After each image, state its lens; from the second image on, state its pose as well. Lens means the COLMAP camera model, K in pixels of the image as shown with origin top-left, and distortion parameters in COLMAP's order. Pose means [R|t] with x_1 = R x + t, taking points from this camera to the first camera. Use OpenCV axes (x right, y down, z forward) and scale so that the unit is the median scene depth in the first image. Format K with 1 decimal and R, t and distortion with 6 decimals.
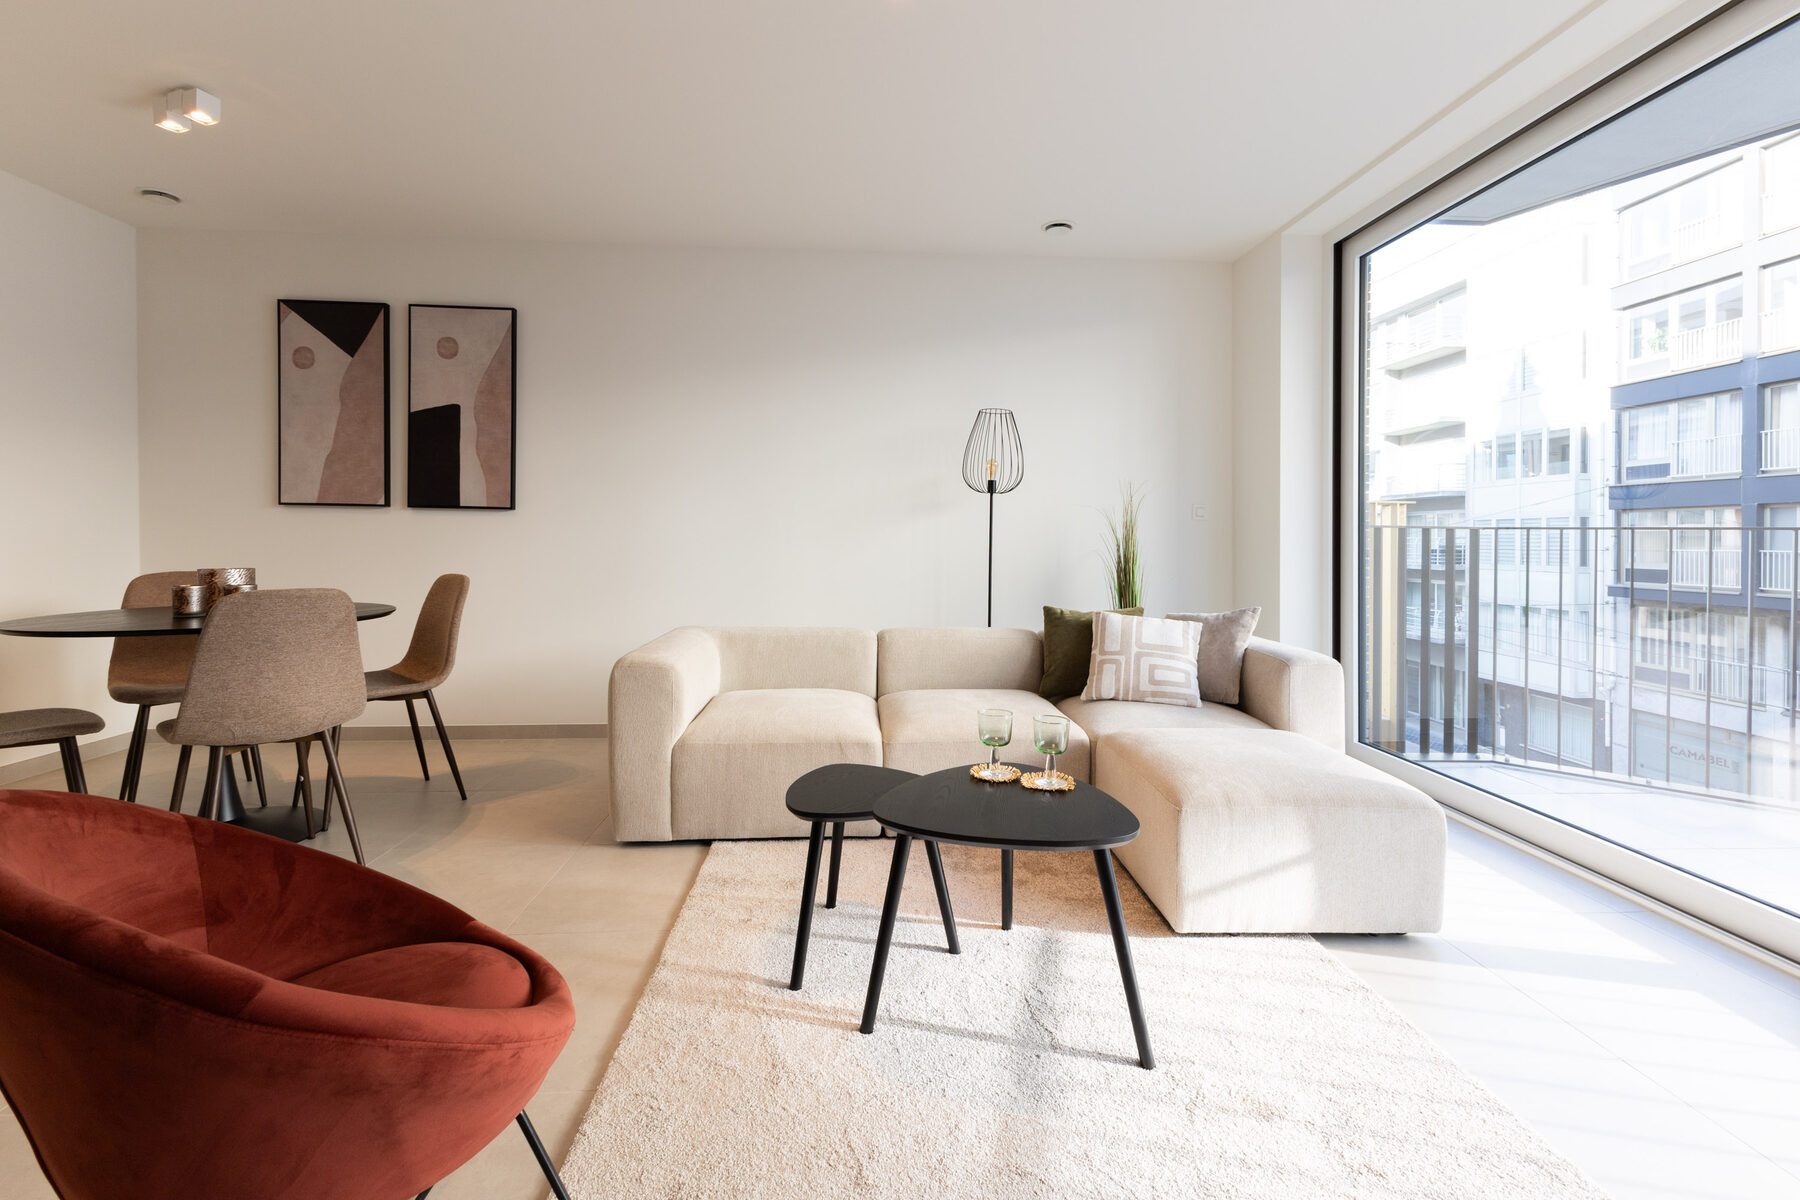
lens RADIAL K [[798.5, 0, 901.1], [0, 798.5, 576.0], [0, 0, 1]] dist [-0.001174, 0.000113]
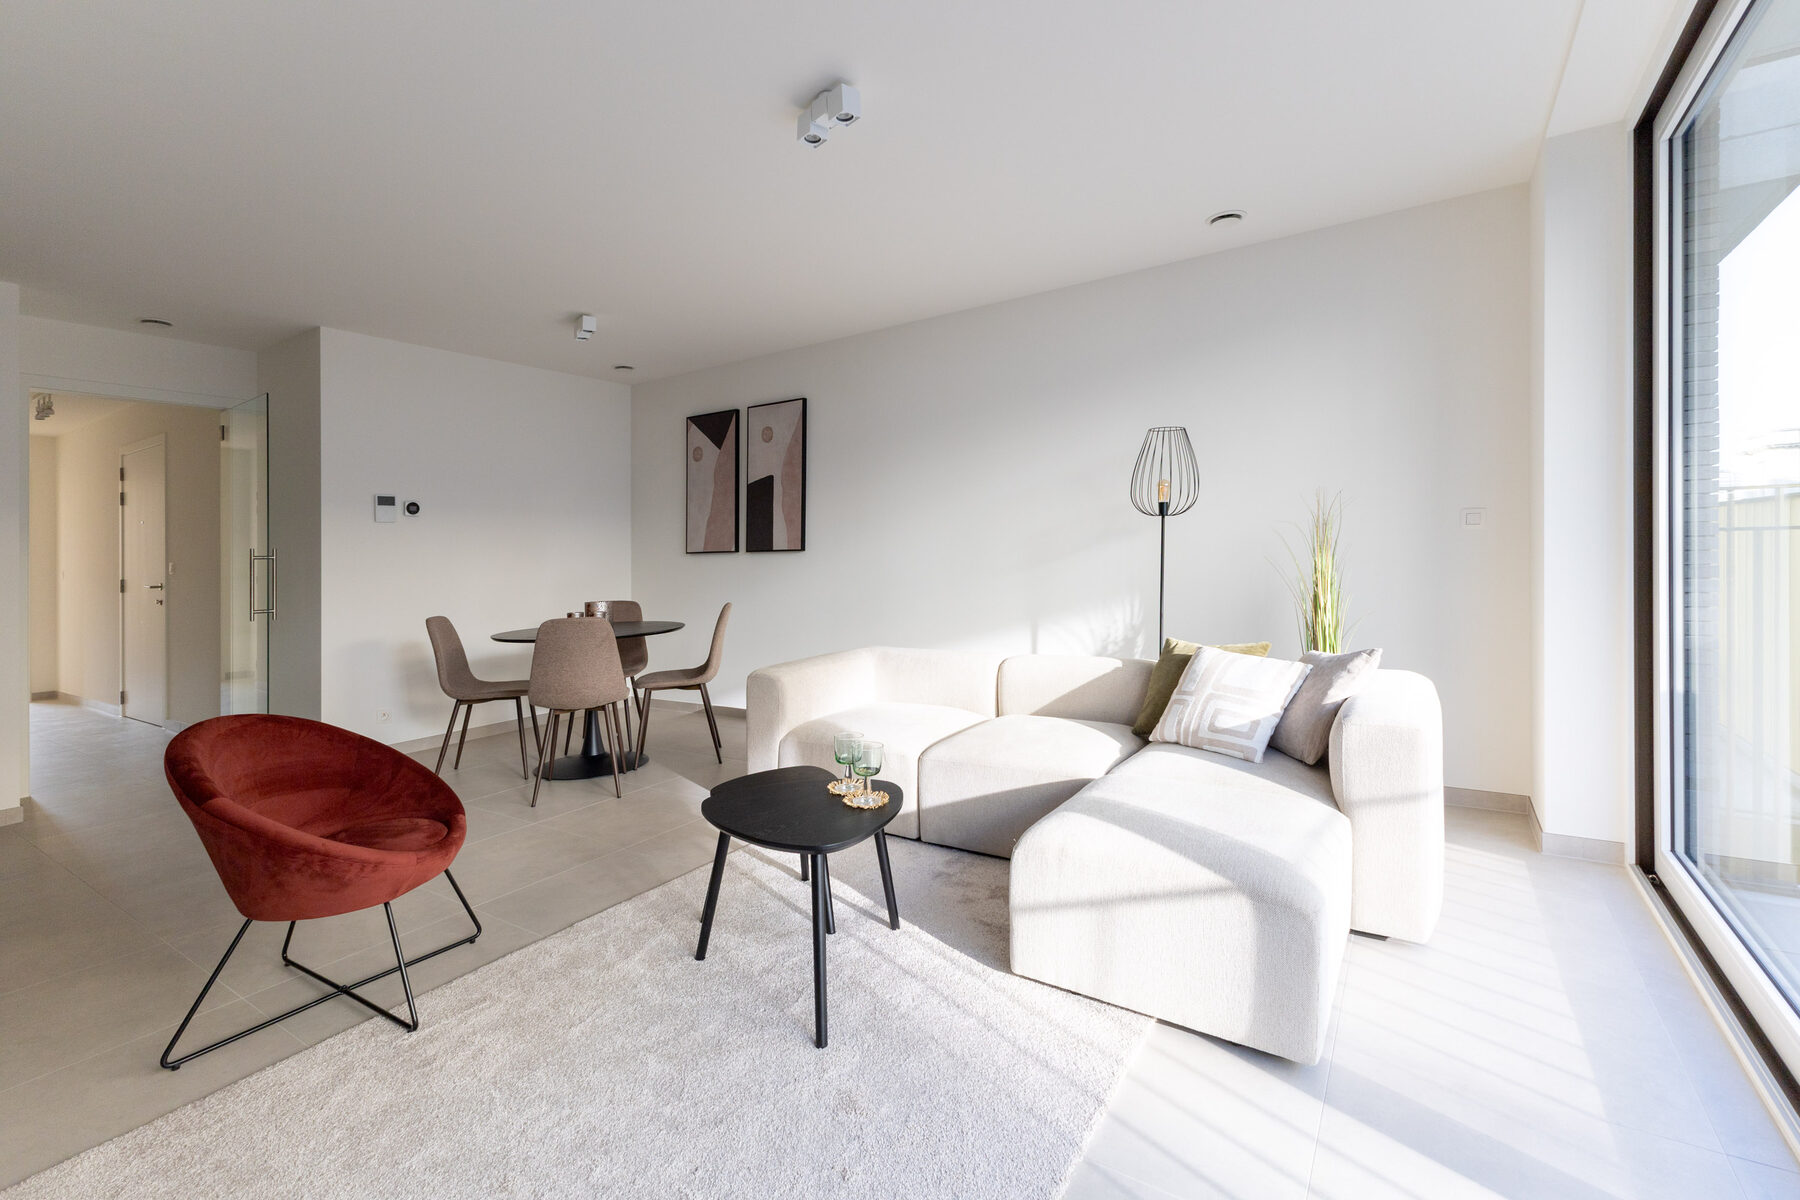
lens RADIAL K [[798.5, 0, 901.1], [0, 798.5, 576.0], [0, 0, 1]] dist [-0.001174, 0.000113]
pose [[0.790535, -0.016346, -0.612198, 0.454657], [0.010765, 0.999860, -0.012795, -0.023725], [0.612322, 0.003525, 0.790601, 0.059314]]
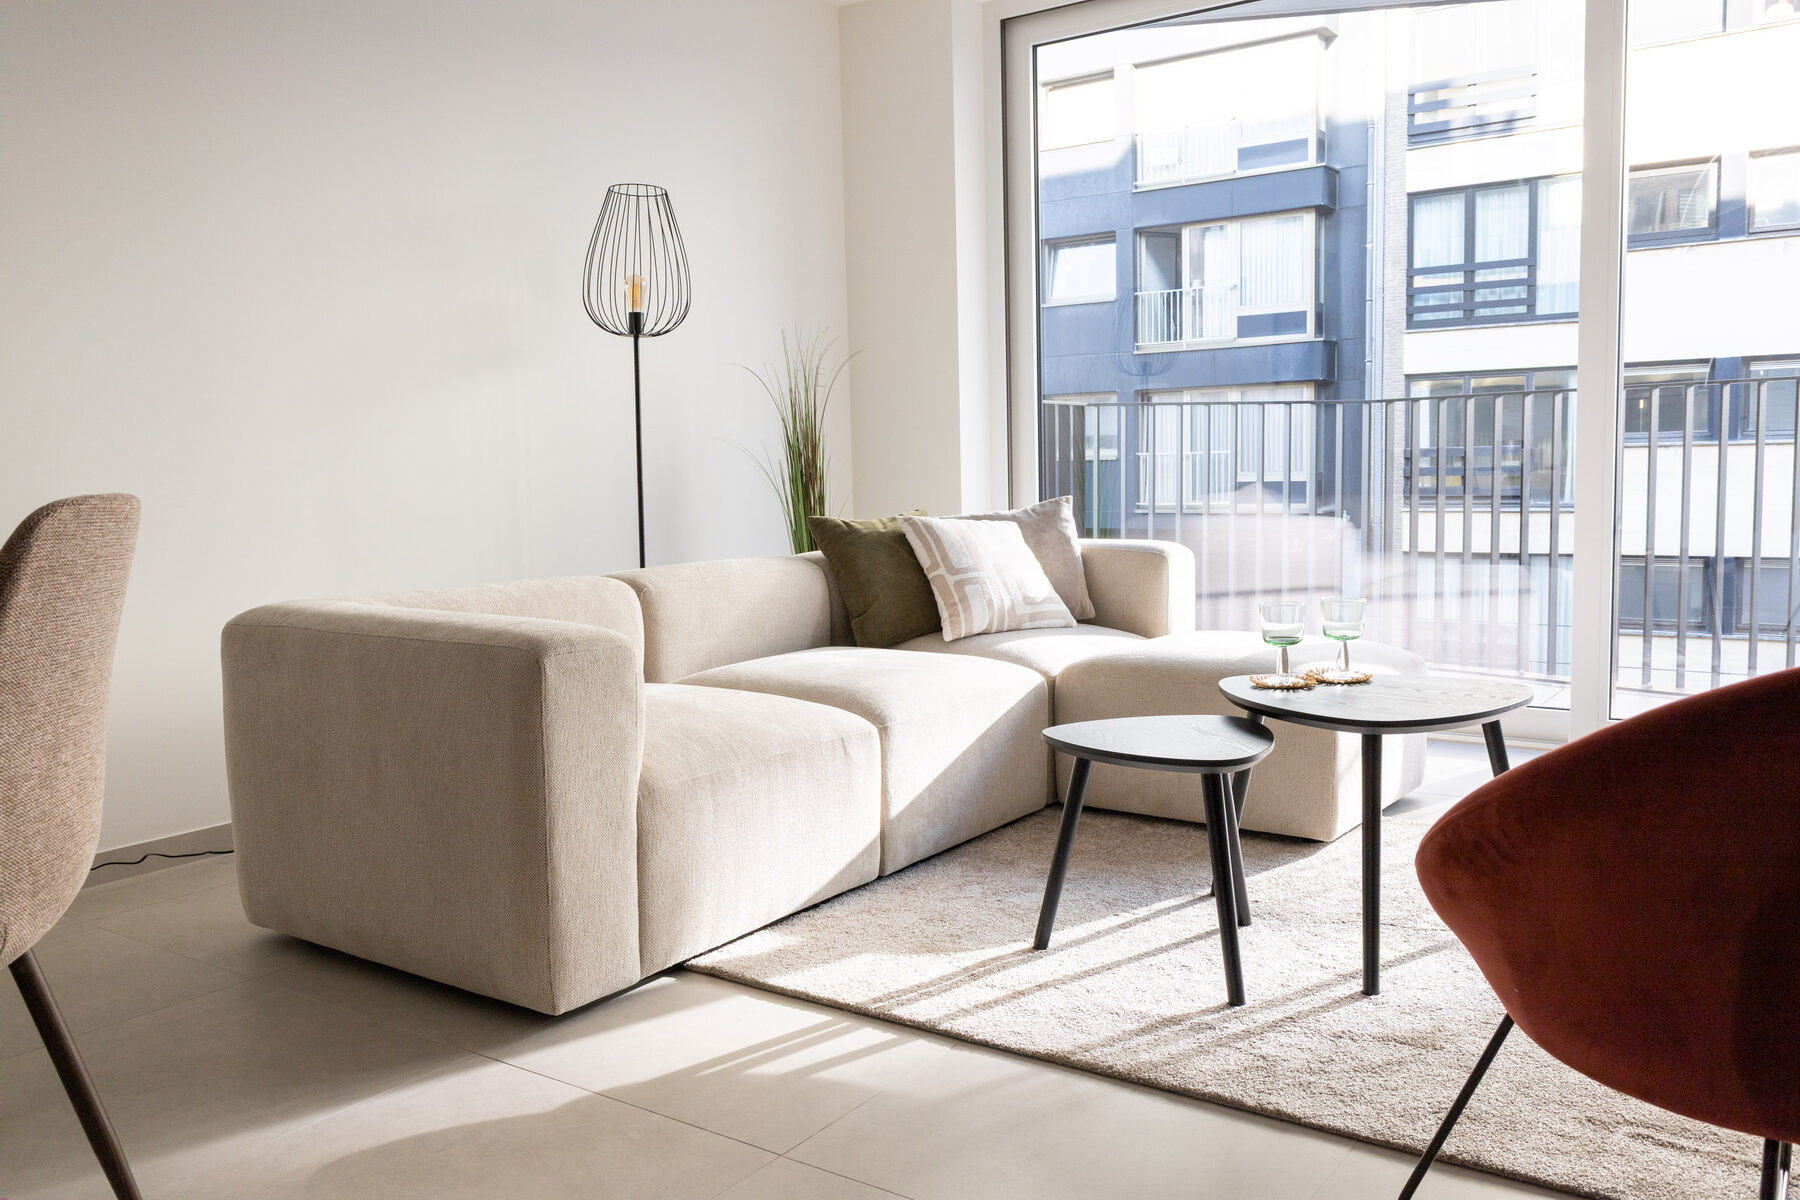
lens RADIAL K [[1453.2, 0, 899.5], [0, 1453.2, 601.0], [0, 0, 1]] dist [-0.001040, -0.000653]
pose [[0.634735, -0.099246, 0.766330, -0.603131], [0.056211, 0.995021, 0.082305, 0.012080], [-0.770683, -0.009166, 0.637153, 0.183039]]
